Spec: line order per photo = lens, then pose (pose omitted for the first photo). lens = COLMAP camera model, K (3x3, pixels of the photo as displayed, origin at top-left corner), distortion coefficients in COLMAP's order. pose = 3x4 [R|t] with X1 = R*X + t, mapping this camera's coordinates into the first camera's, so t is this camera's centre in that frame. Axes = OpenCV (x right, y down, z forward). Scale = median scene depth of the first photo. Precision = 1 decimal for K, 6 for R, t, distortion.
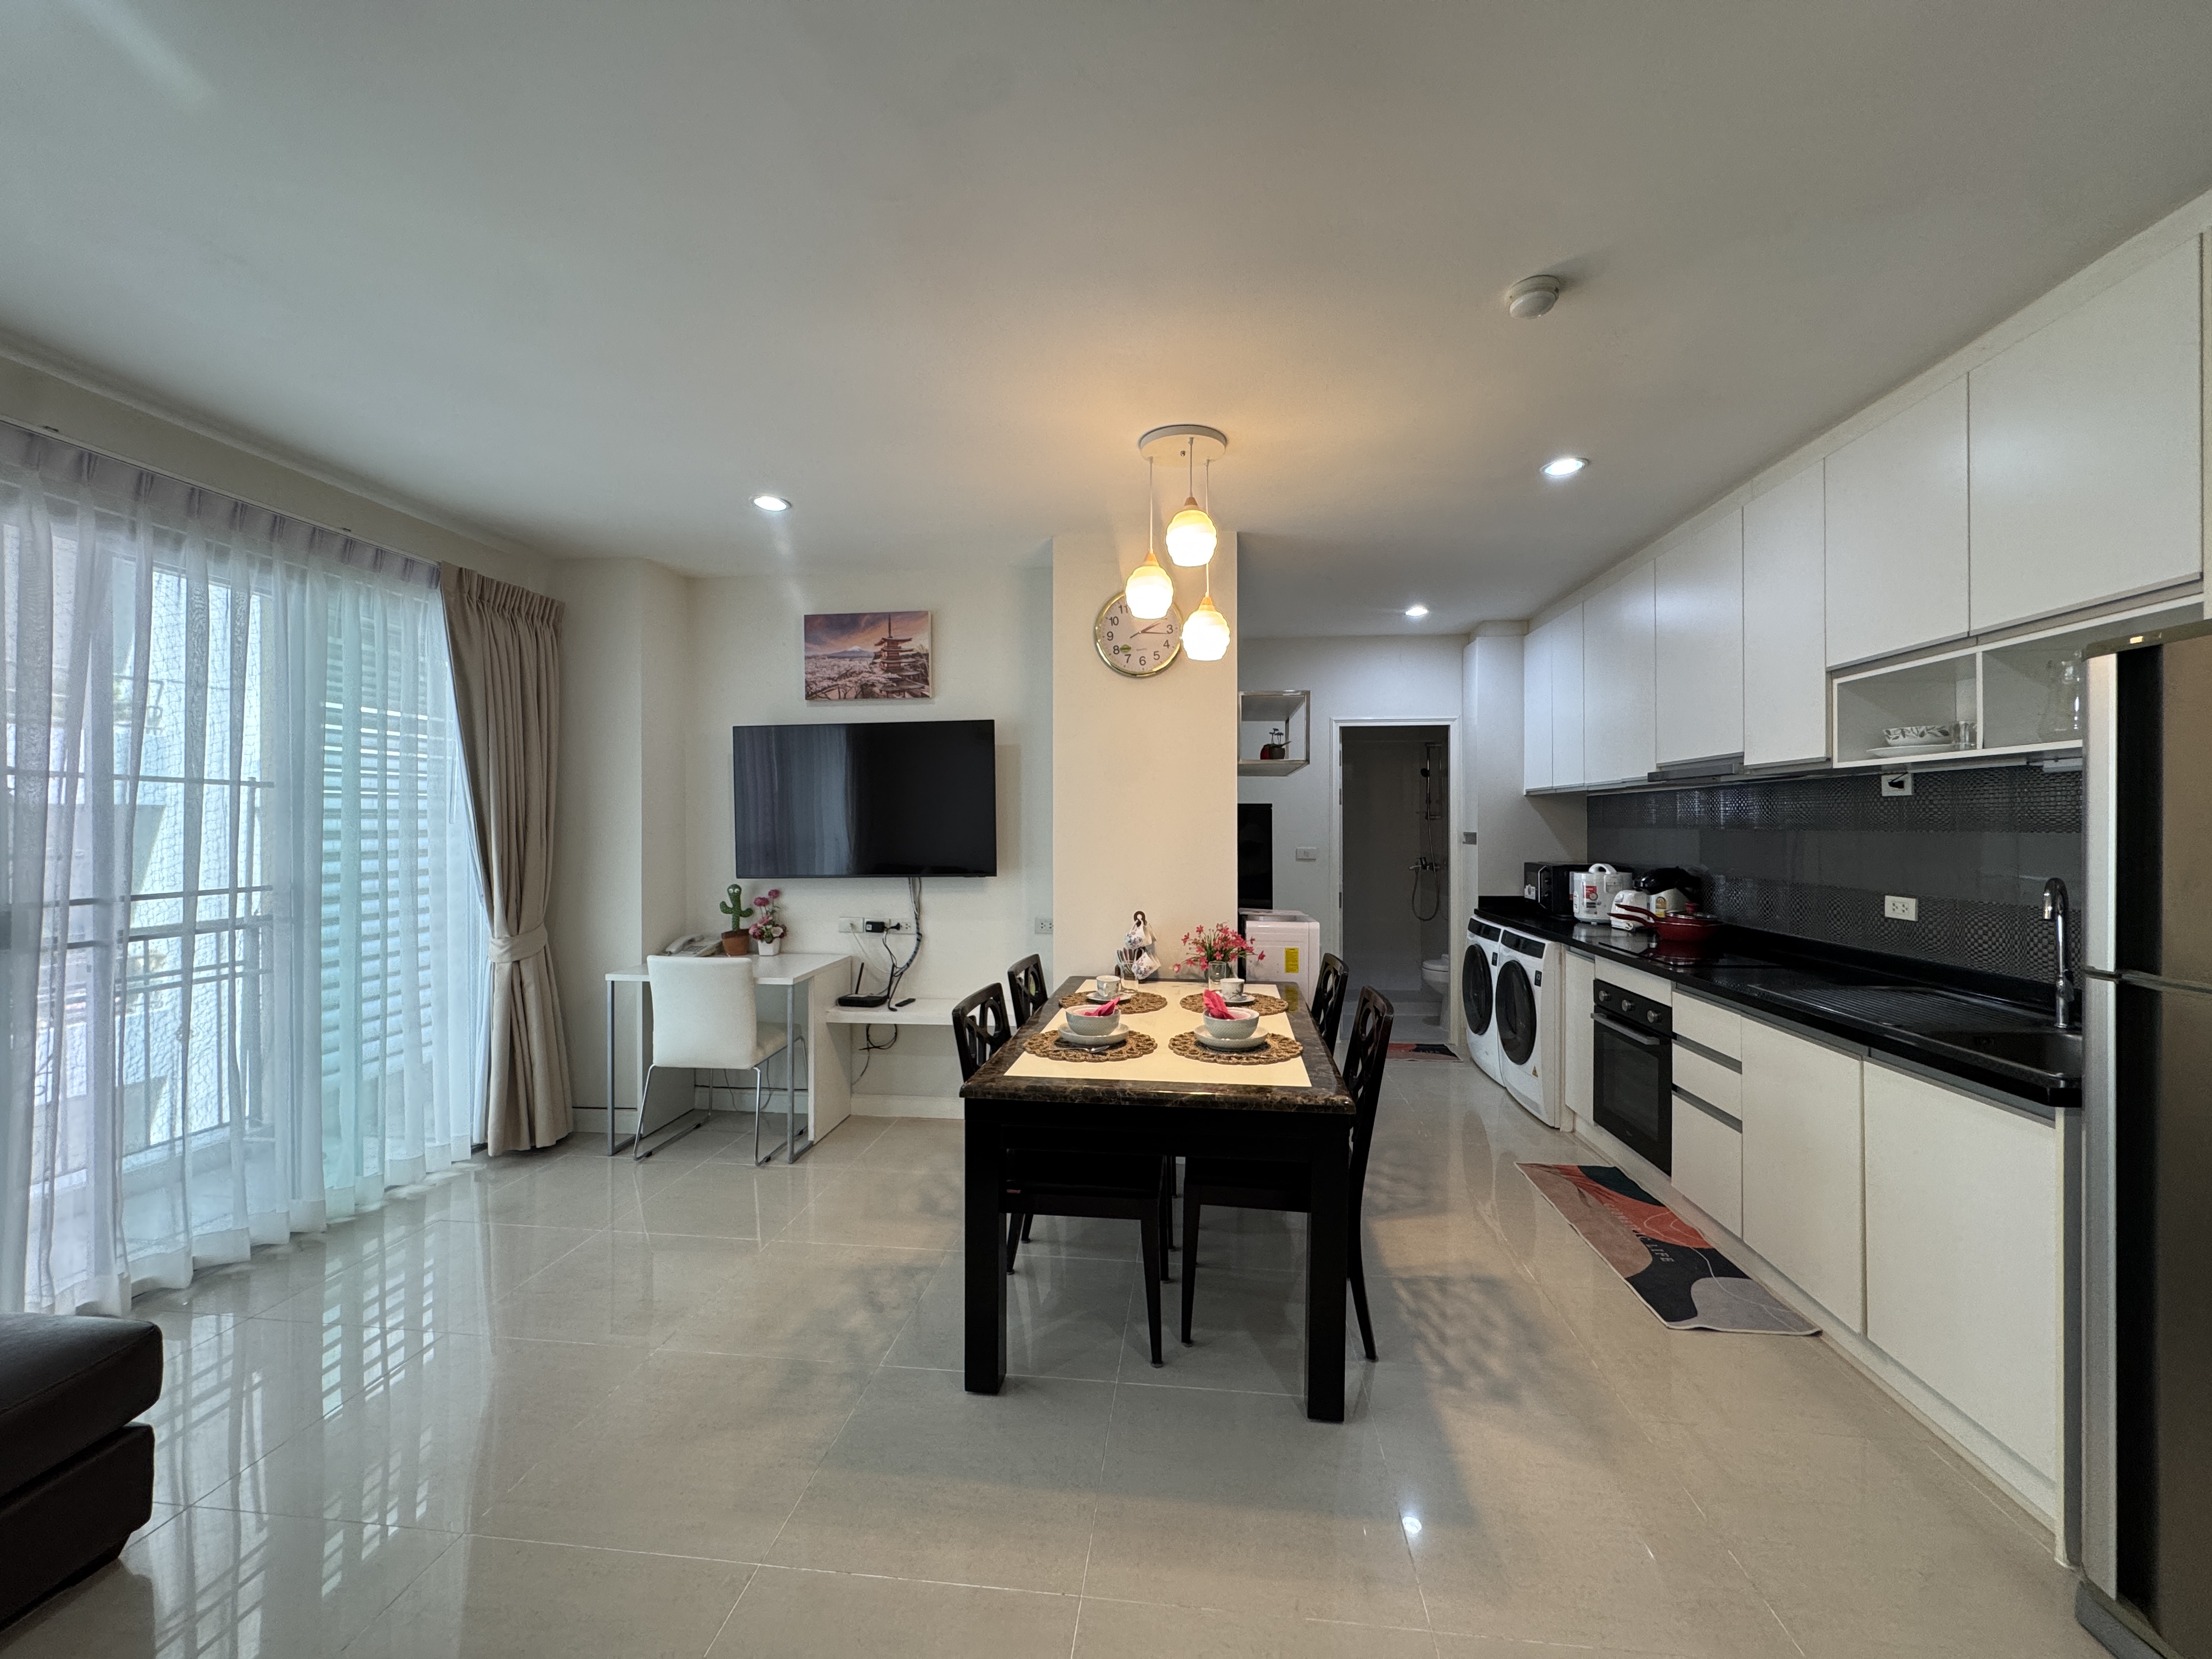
lens RADIAL K [[880.6, 0, 1108.1], [0, 880.6, 826.1], [0, 0, 1]] dist [-0.002971, -0.000279]
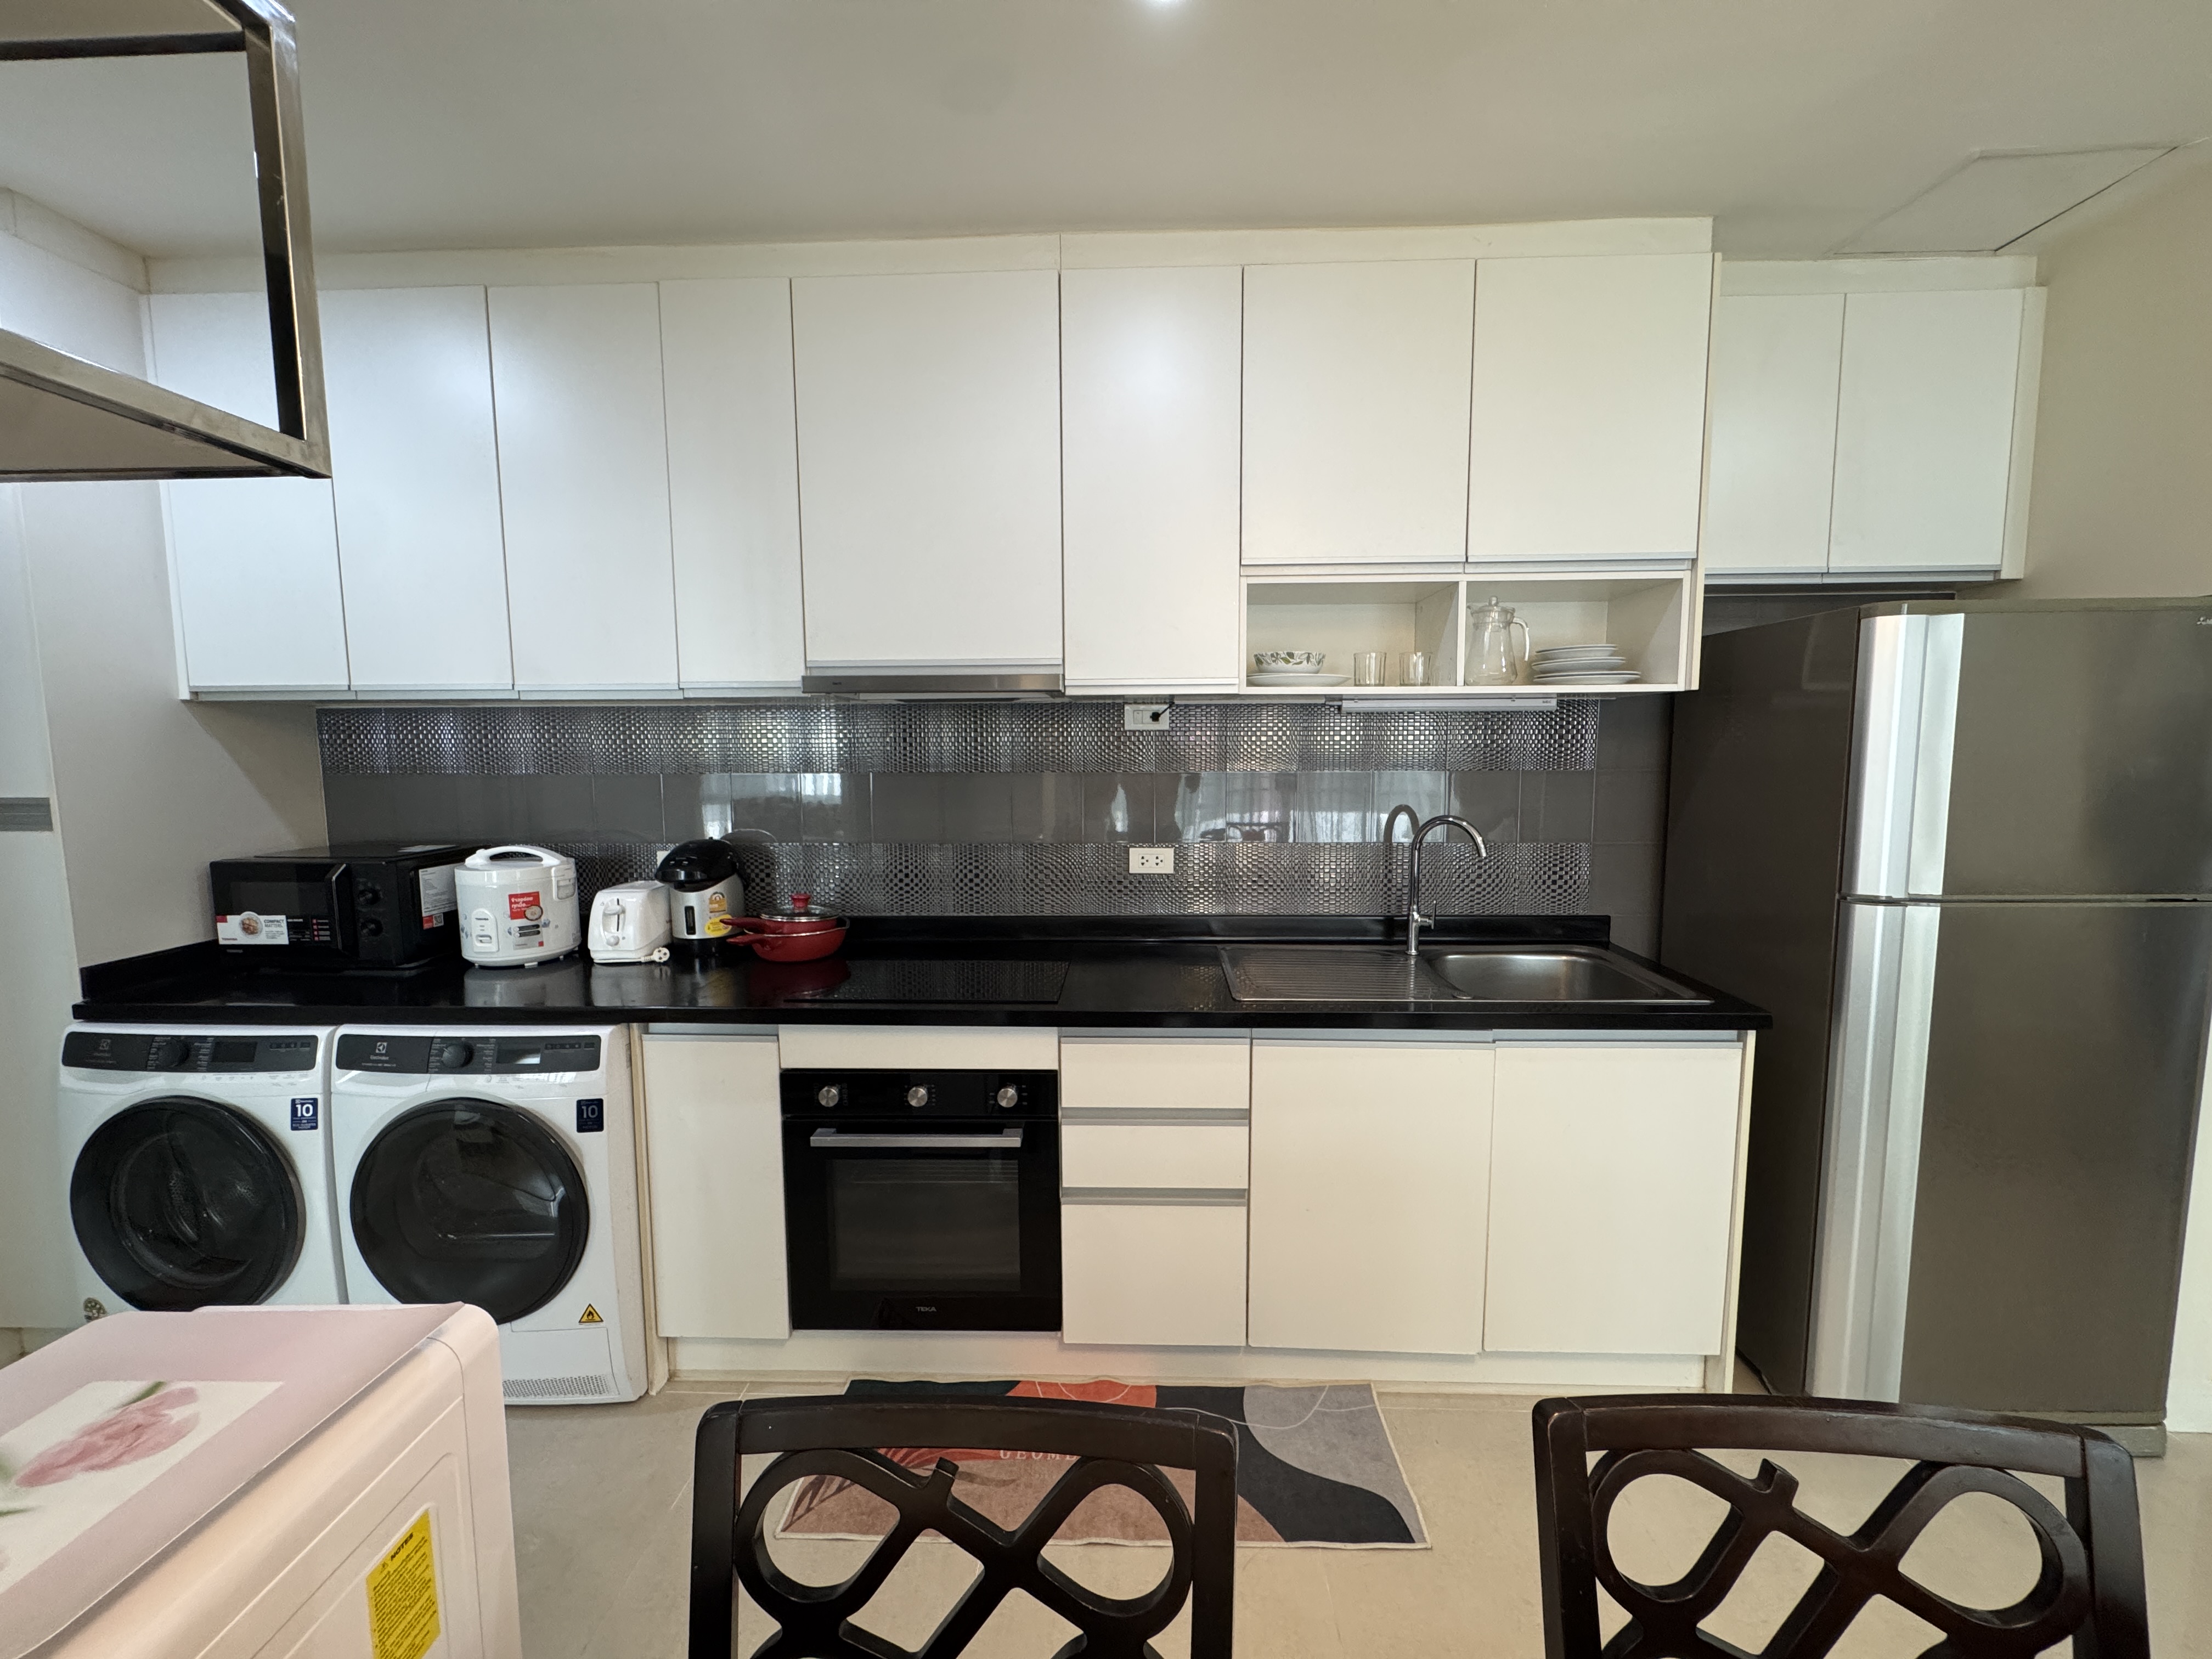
lens RADIAL K [[880.6, 0, 1108.1], [0, 880.6, 826.1], [0, 0, 1]] dist [-0.002971, -0.000279]
pose [[-0.073419, -0.096433, 0.992628, 0.031240], [0.007945, 0.995226, 0.097273, -0.015740], [-0.997270, 0.015028, -0.072302, 0.695273]]
